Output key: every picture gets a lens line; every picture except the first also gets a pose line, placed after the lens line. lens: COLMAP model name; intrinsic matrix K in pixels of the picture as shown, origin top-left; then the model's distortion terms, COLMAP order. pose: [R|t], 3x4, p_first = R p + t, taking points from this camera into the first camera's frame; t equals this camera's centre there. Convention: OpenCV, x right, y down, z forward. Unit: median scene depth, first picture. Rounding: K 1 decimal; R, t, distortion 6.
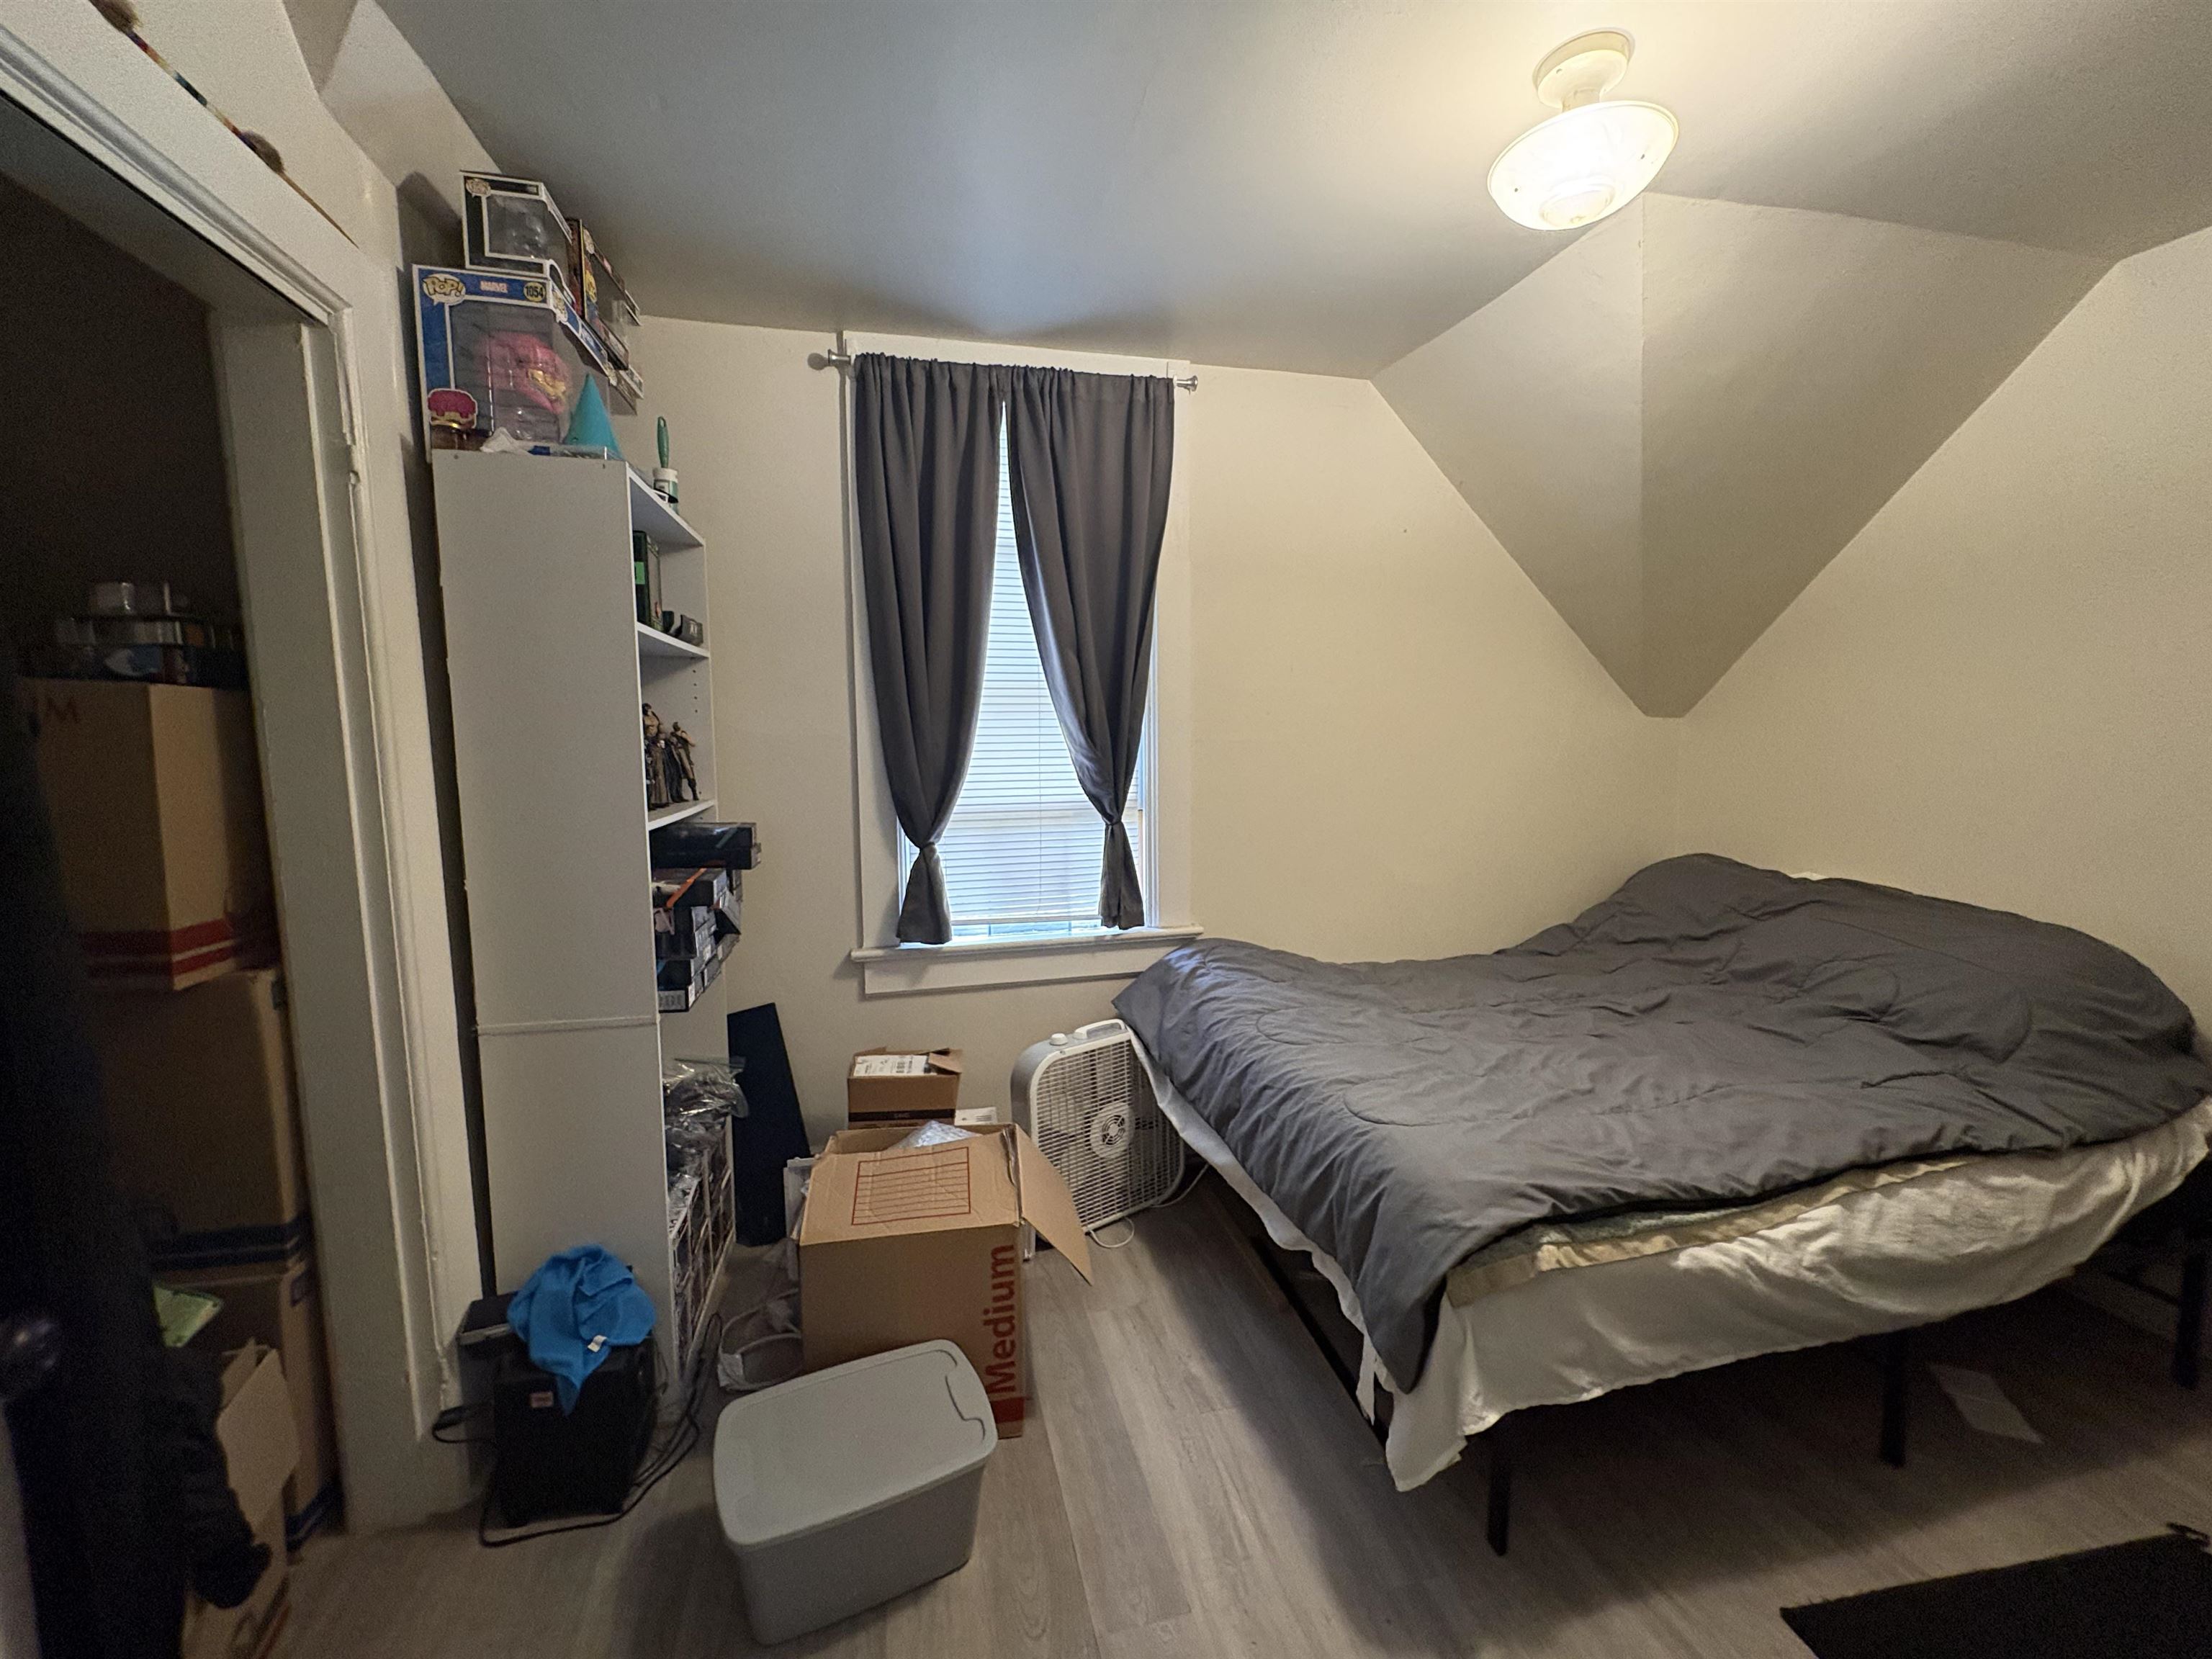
lens RADIAL K [[881.0, 0, 1104.8], [0, 881.0, 835.3], [0, 0, 1]] dist [0.000251, 0.000235]
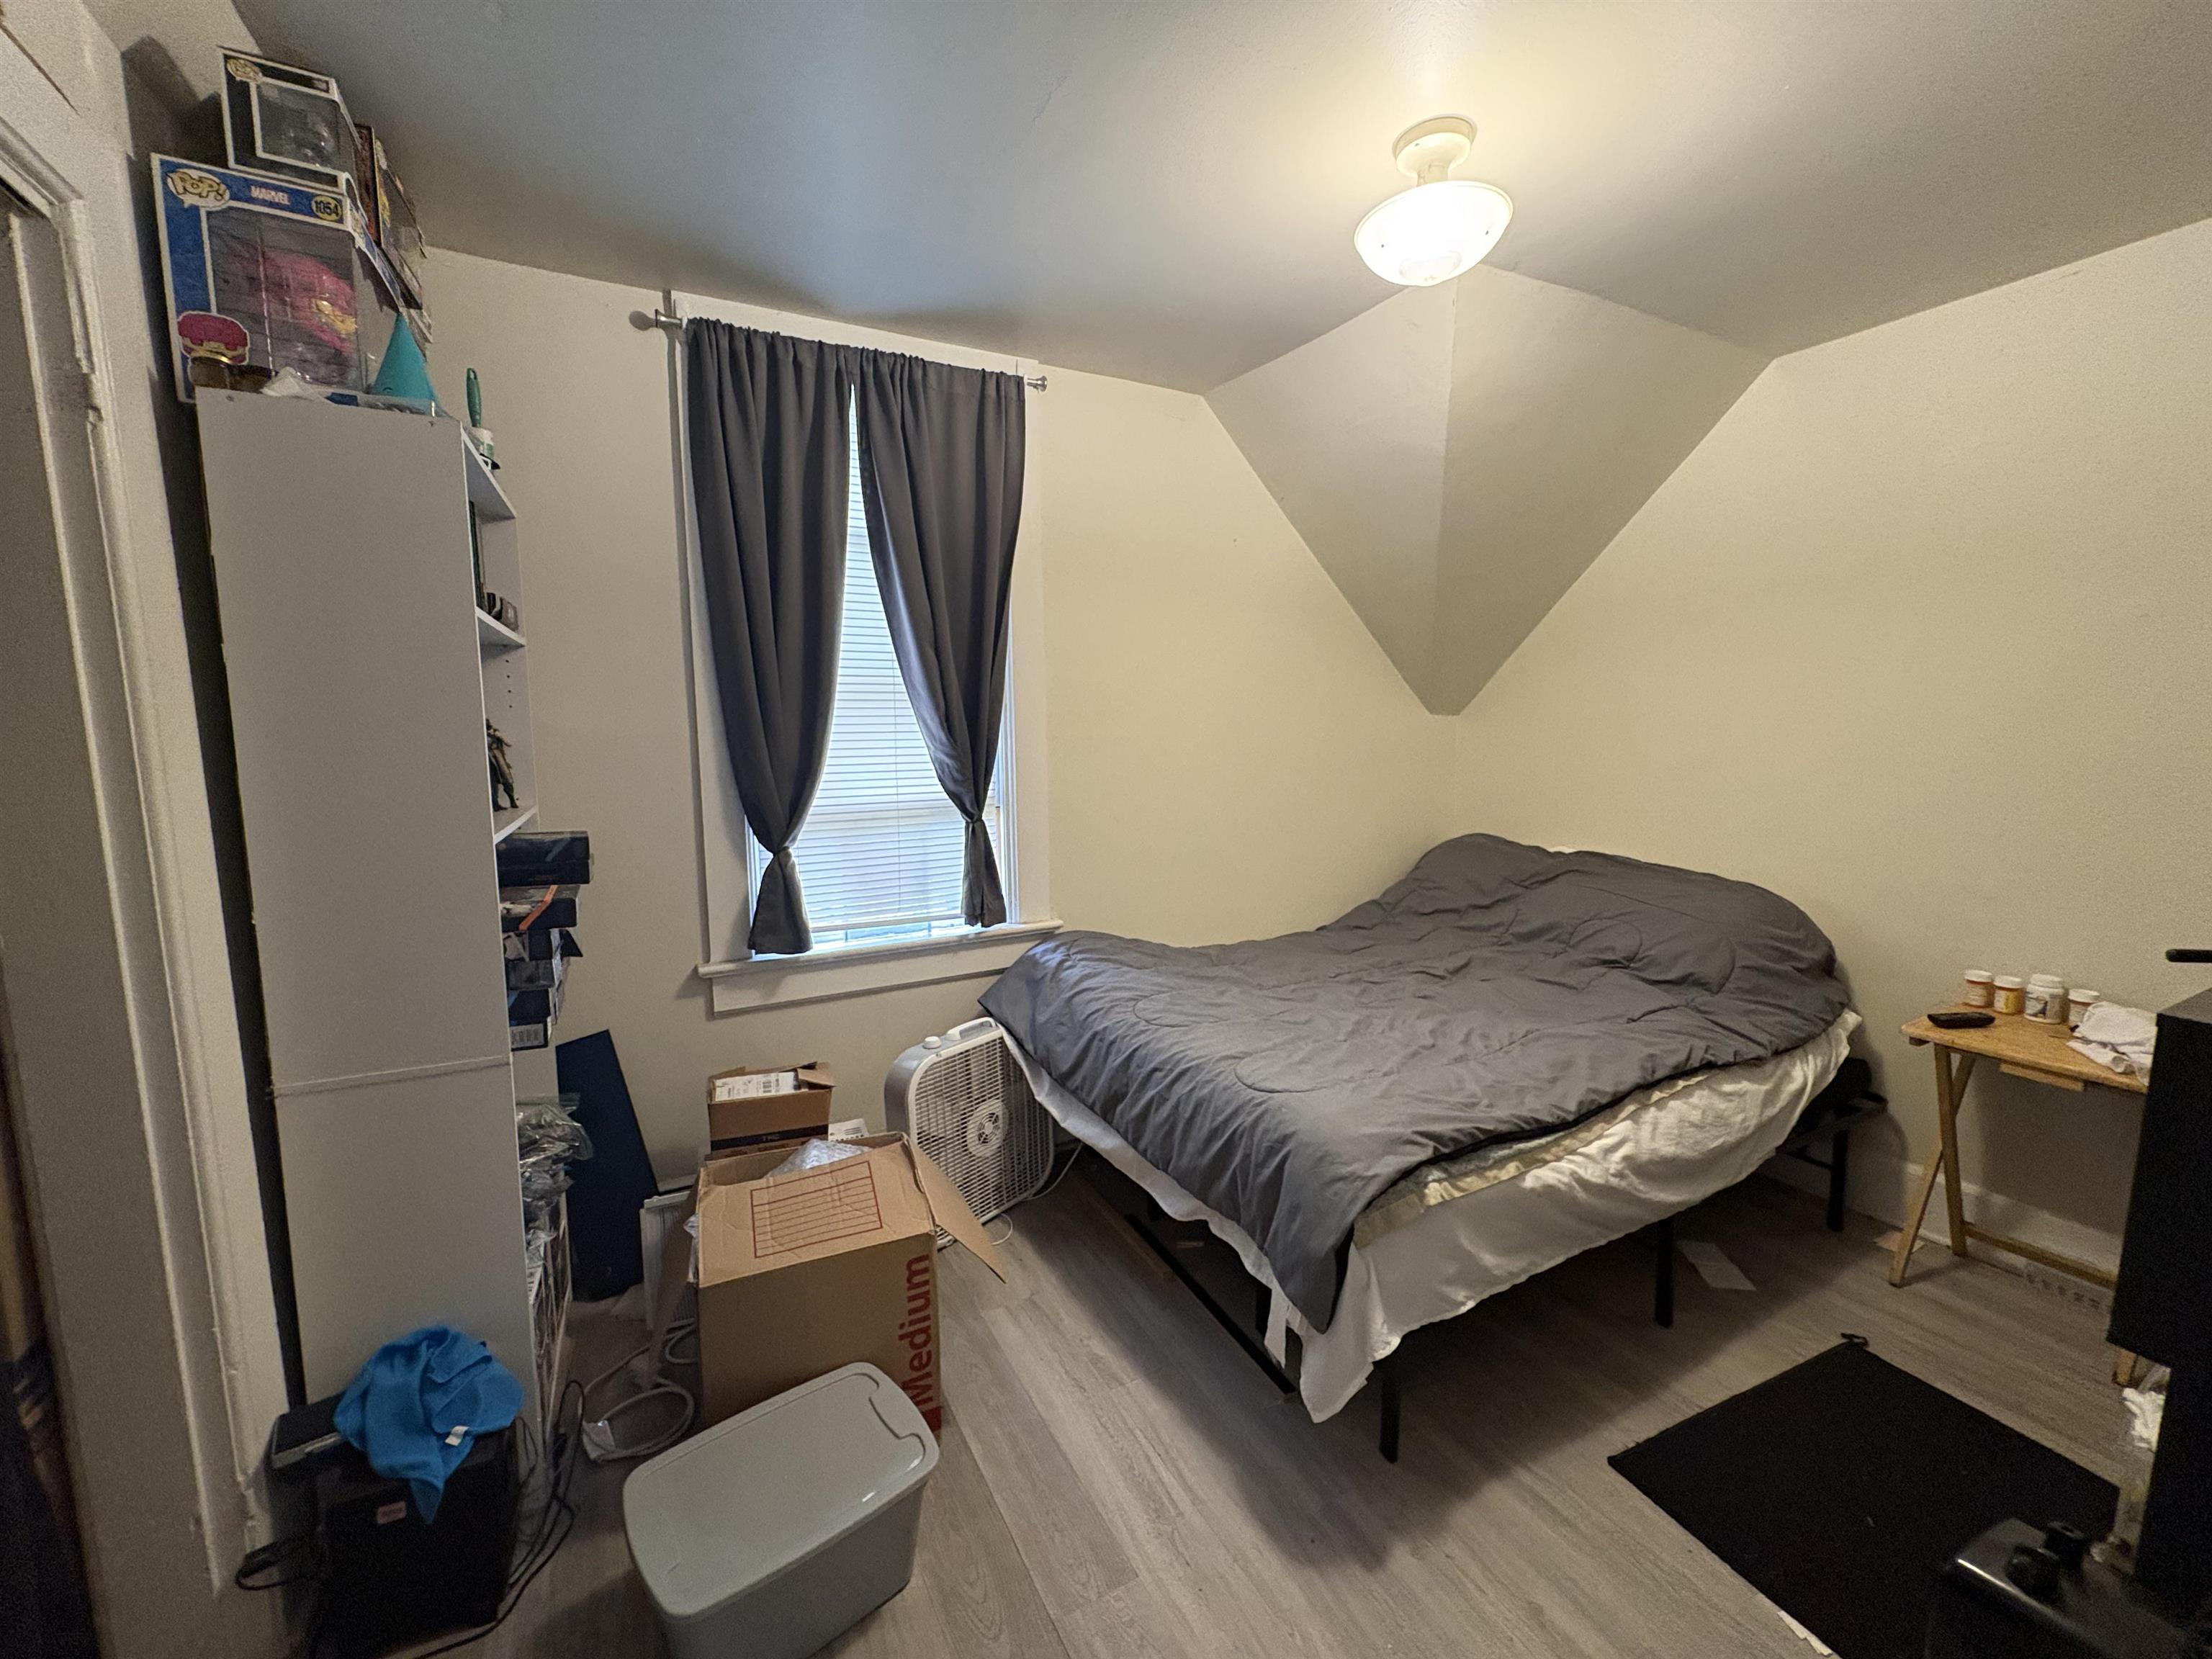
lens RADIAL K [[881.0, 0, 1104.8], [0, 881.0, 835.3], [0, 0, 1]] dist [0.000251, 0.000235]
pose [[0.969092, -0.030659, 0.244788, -0.136715], [0.028672, 0.999521, 0.011677, -0.007285], [-0.245029, -0.004298, 0.969506, 0.001328]]
